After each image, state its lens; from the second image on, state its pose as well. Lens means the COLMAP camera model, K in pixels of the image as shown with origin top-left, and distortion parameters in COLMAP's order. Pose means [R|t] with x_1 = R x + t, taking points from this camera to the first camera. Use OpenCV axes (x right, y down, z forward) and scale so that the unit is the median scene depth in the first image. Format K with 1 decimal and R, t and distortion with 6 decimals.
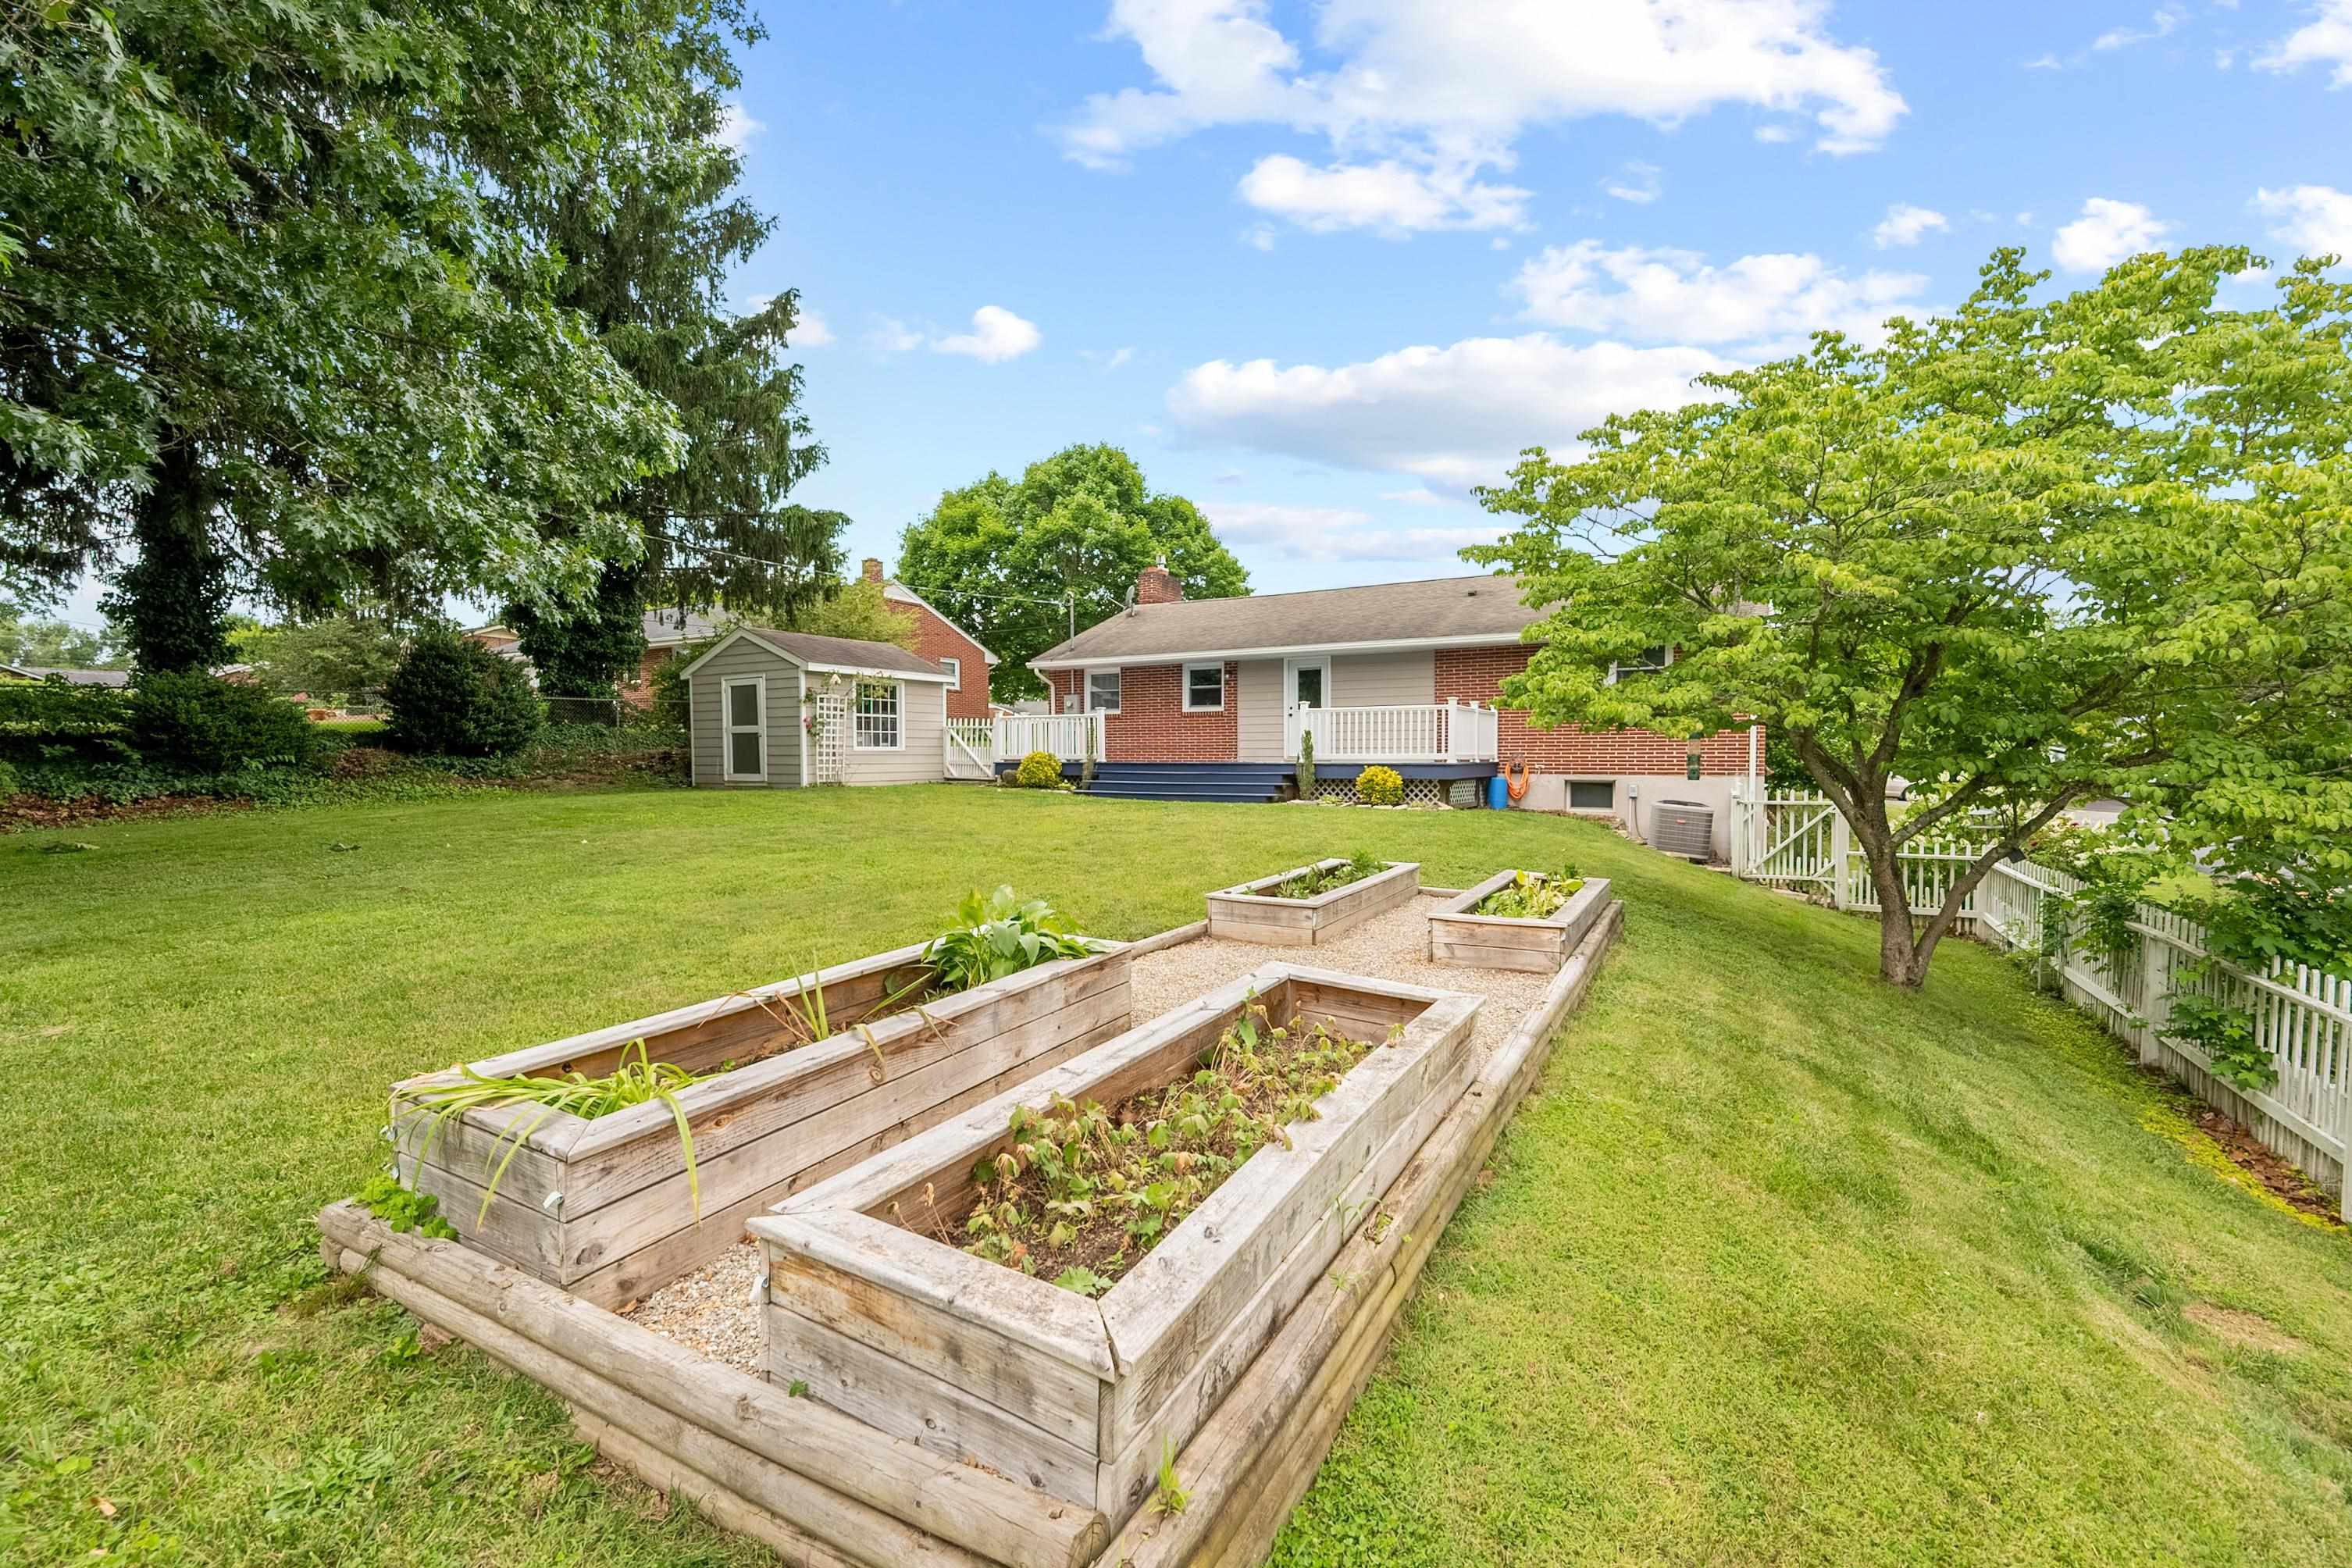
lens RADIAL K [[1101.6, 0, 1096.8], [0, 1101.6, 781.7], [0, 0, 1]] dist [-0.002533, -0.000327]
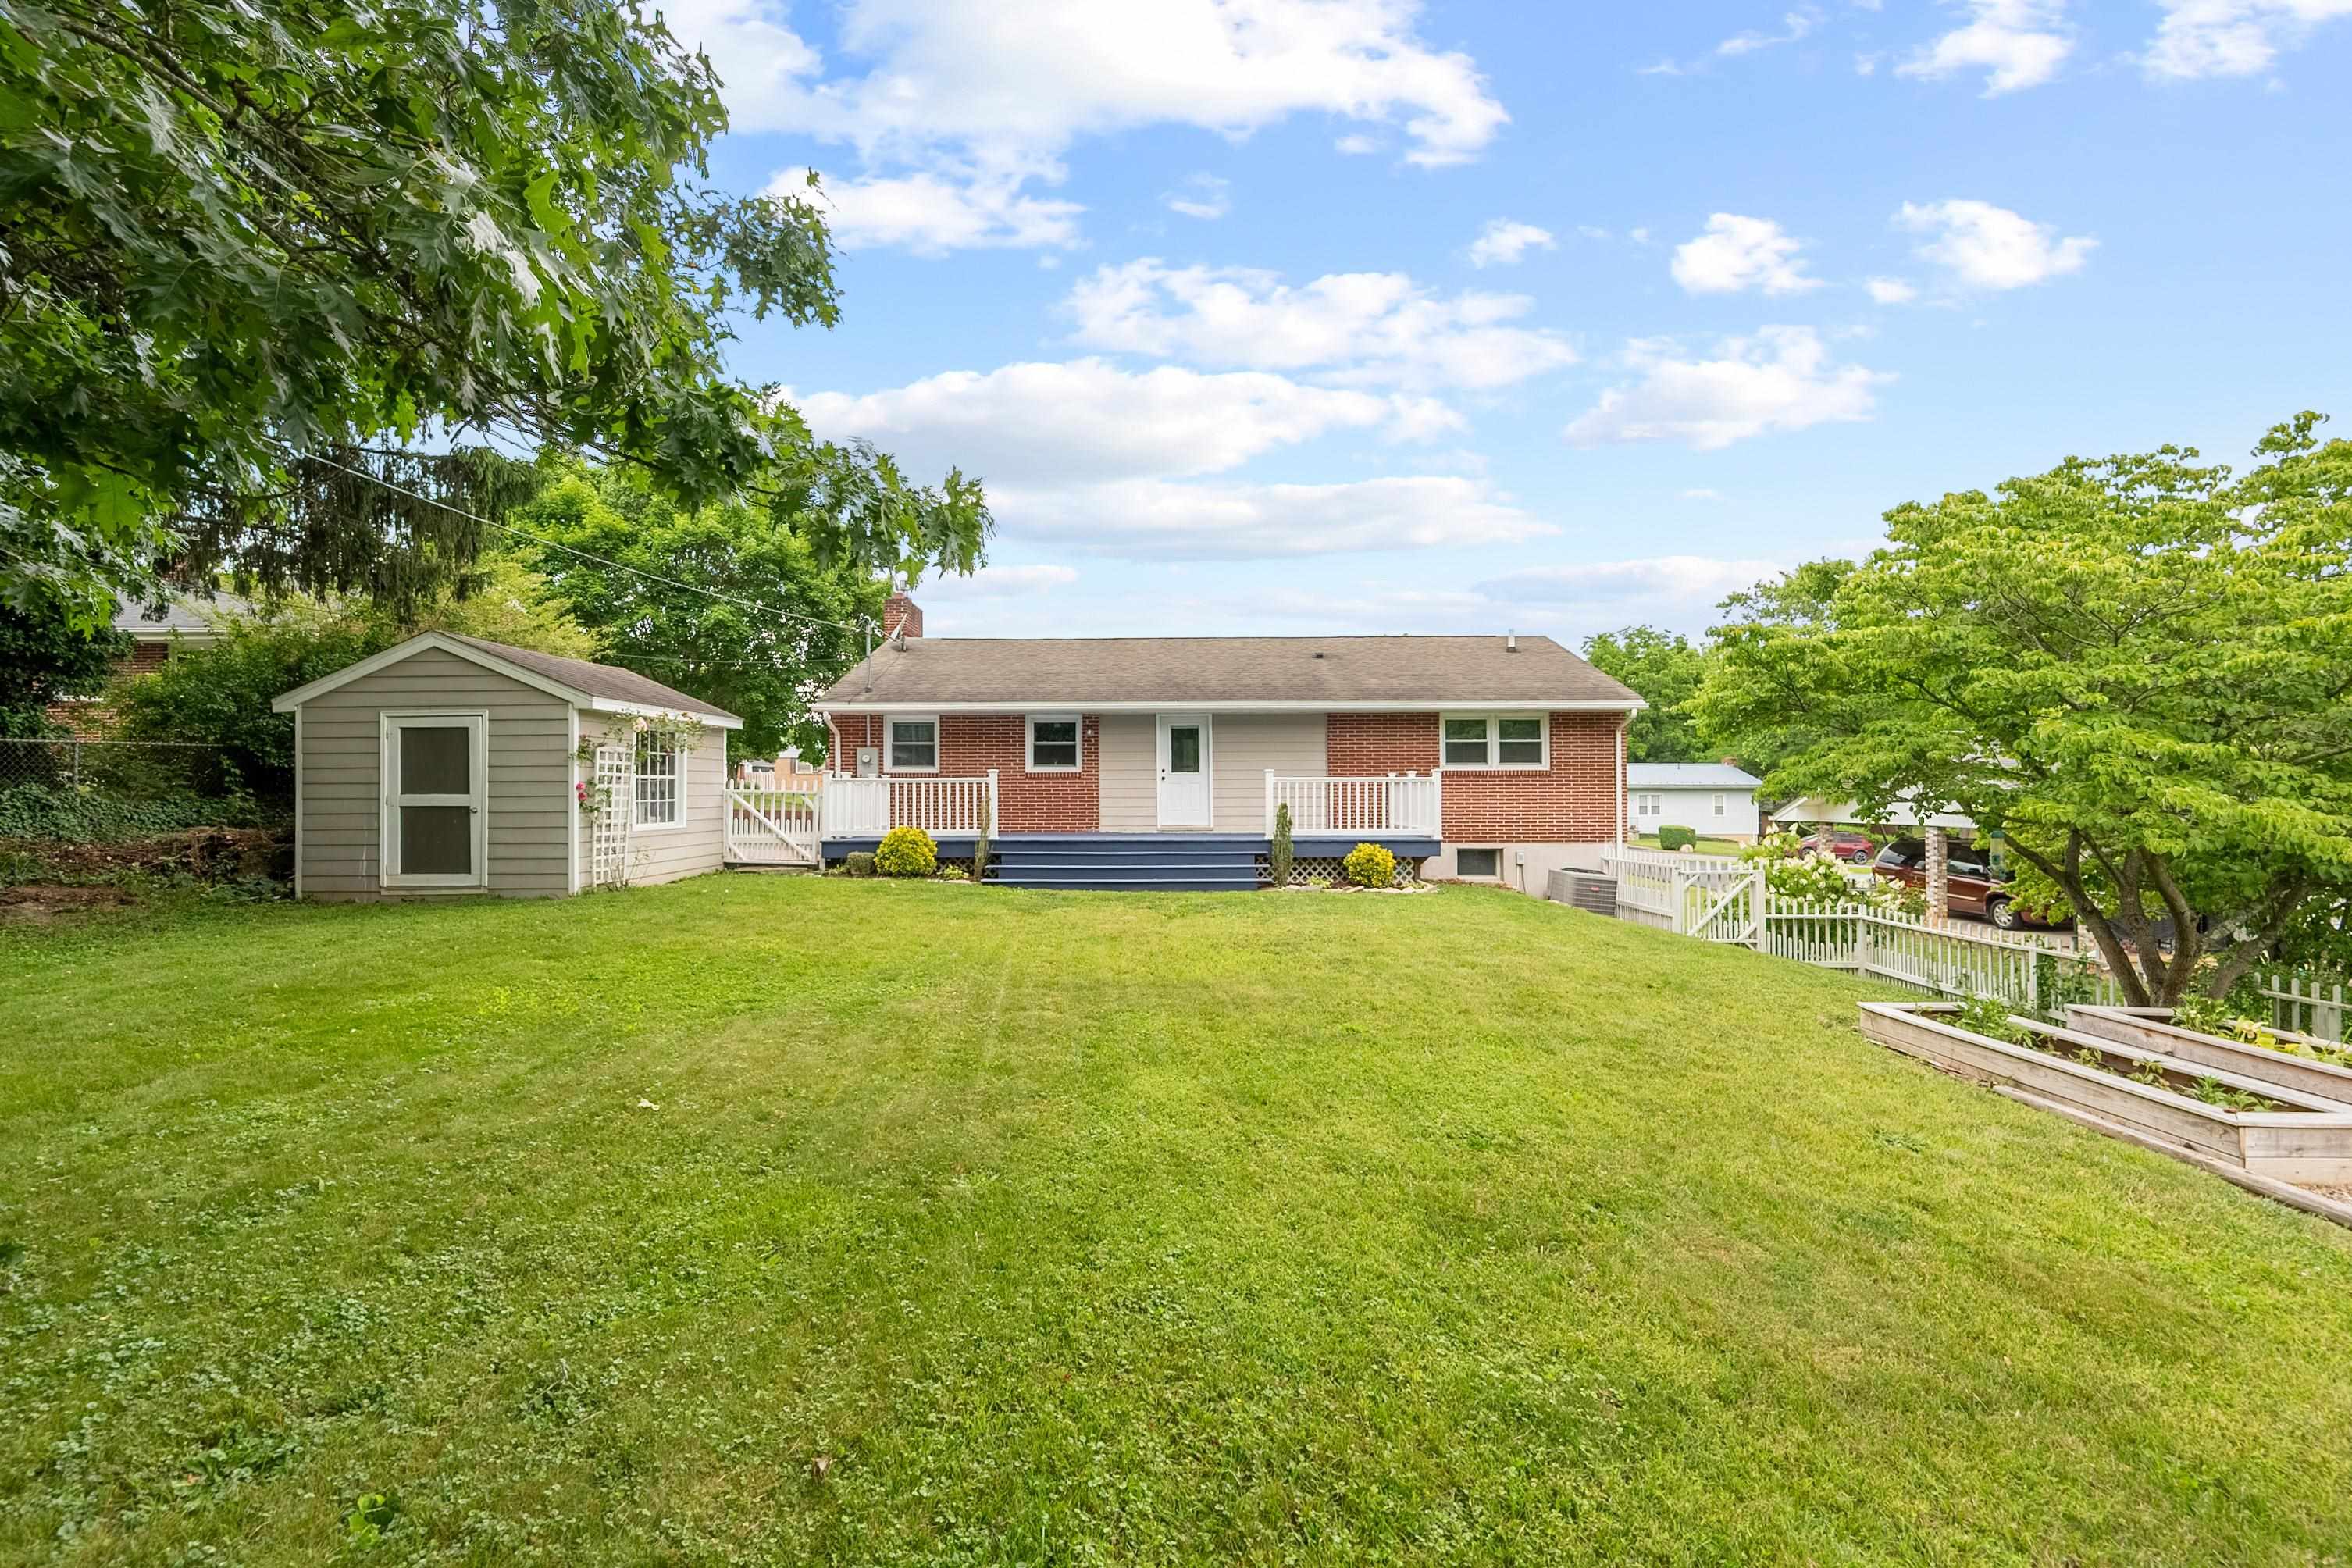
lens RADIAL K [[1070.8, 0, 1163.3], [0, 1070.8, 758.9], [0, 0, 1]] dist [-0.000867, -0.000231]
pose [[0.840381, 0.014322, 0.541807, -0.284451], [0.013924, 0.998750, -0.047998, -0.034176], [-0.541818, 0.047881, 0.839131, 0.272412]]
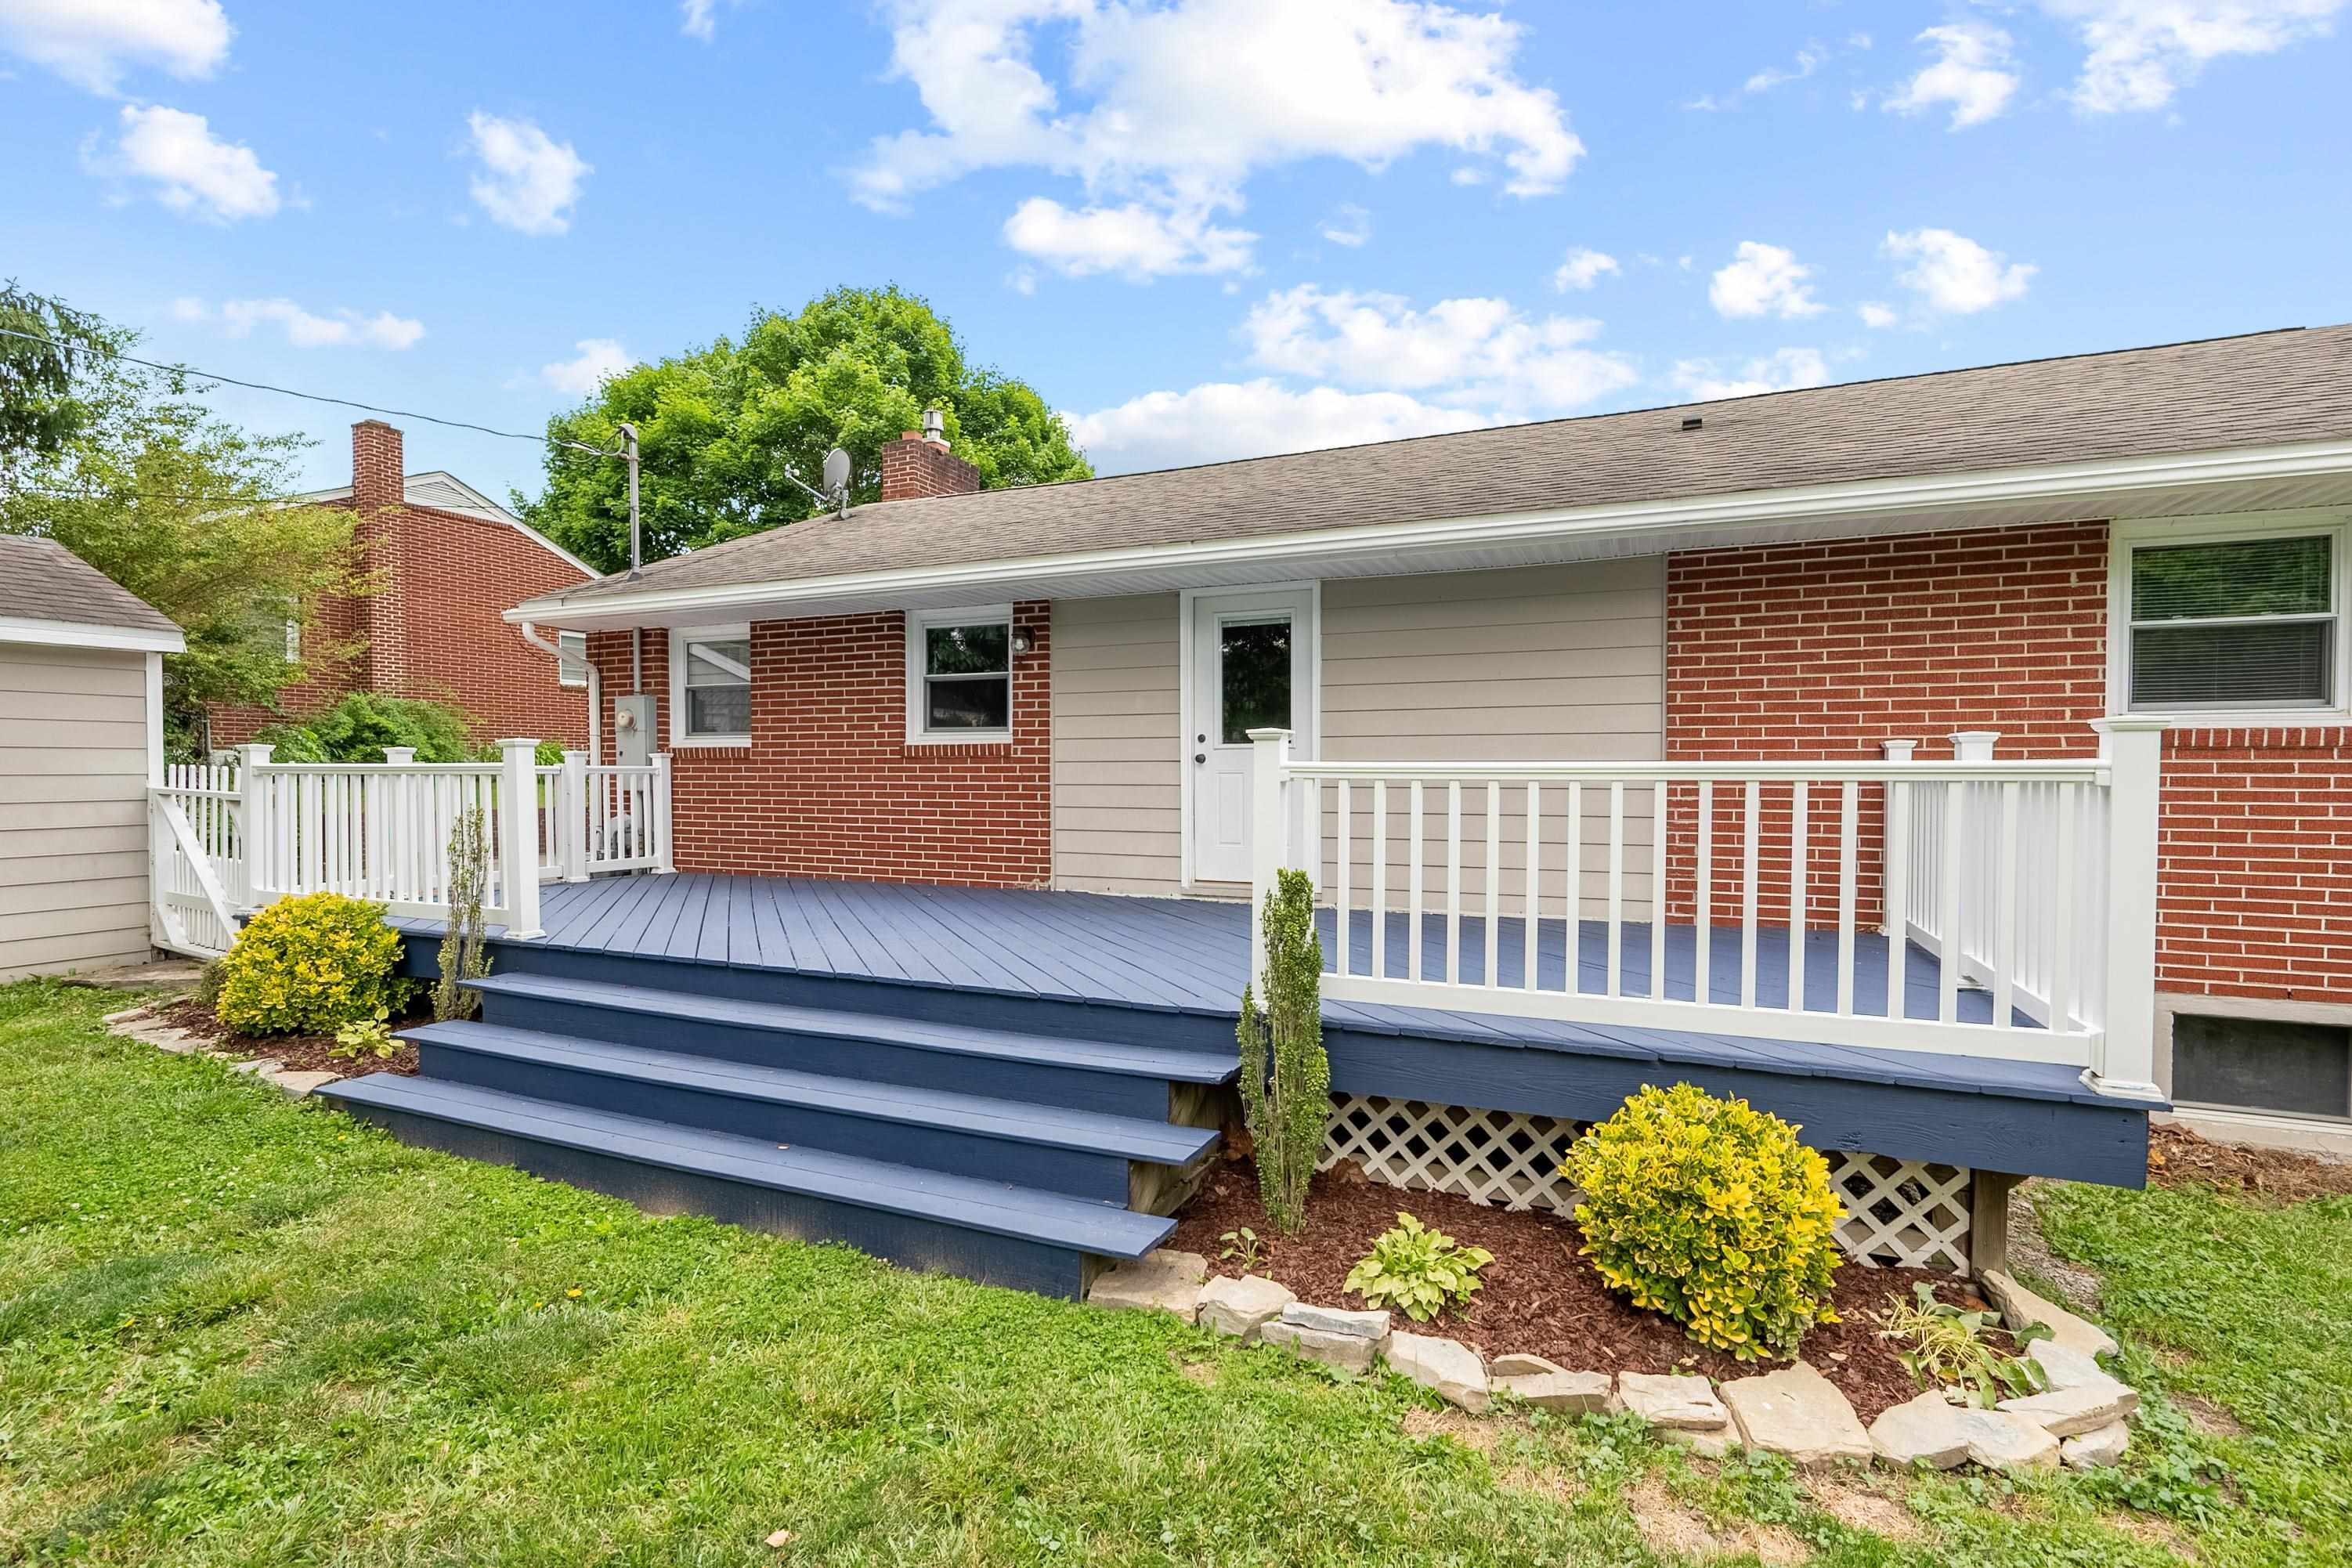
lens RADIAL K [[1102.7, 0, 1170.8], [0, 1102.7, 797.8], [0, 0, 1]] dist [0.001496, 0.000196]
pose [[0.987863, -0.005402, 0.155237, 0.111685], [0.004117, 0.999955, 0.008599, -0.050474], [-0.155276, -0.007856, 0.987840, 0.651433]]
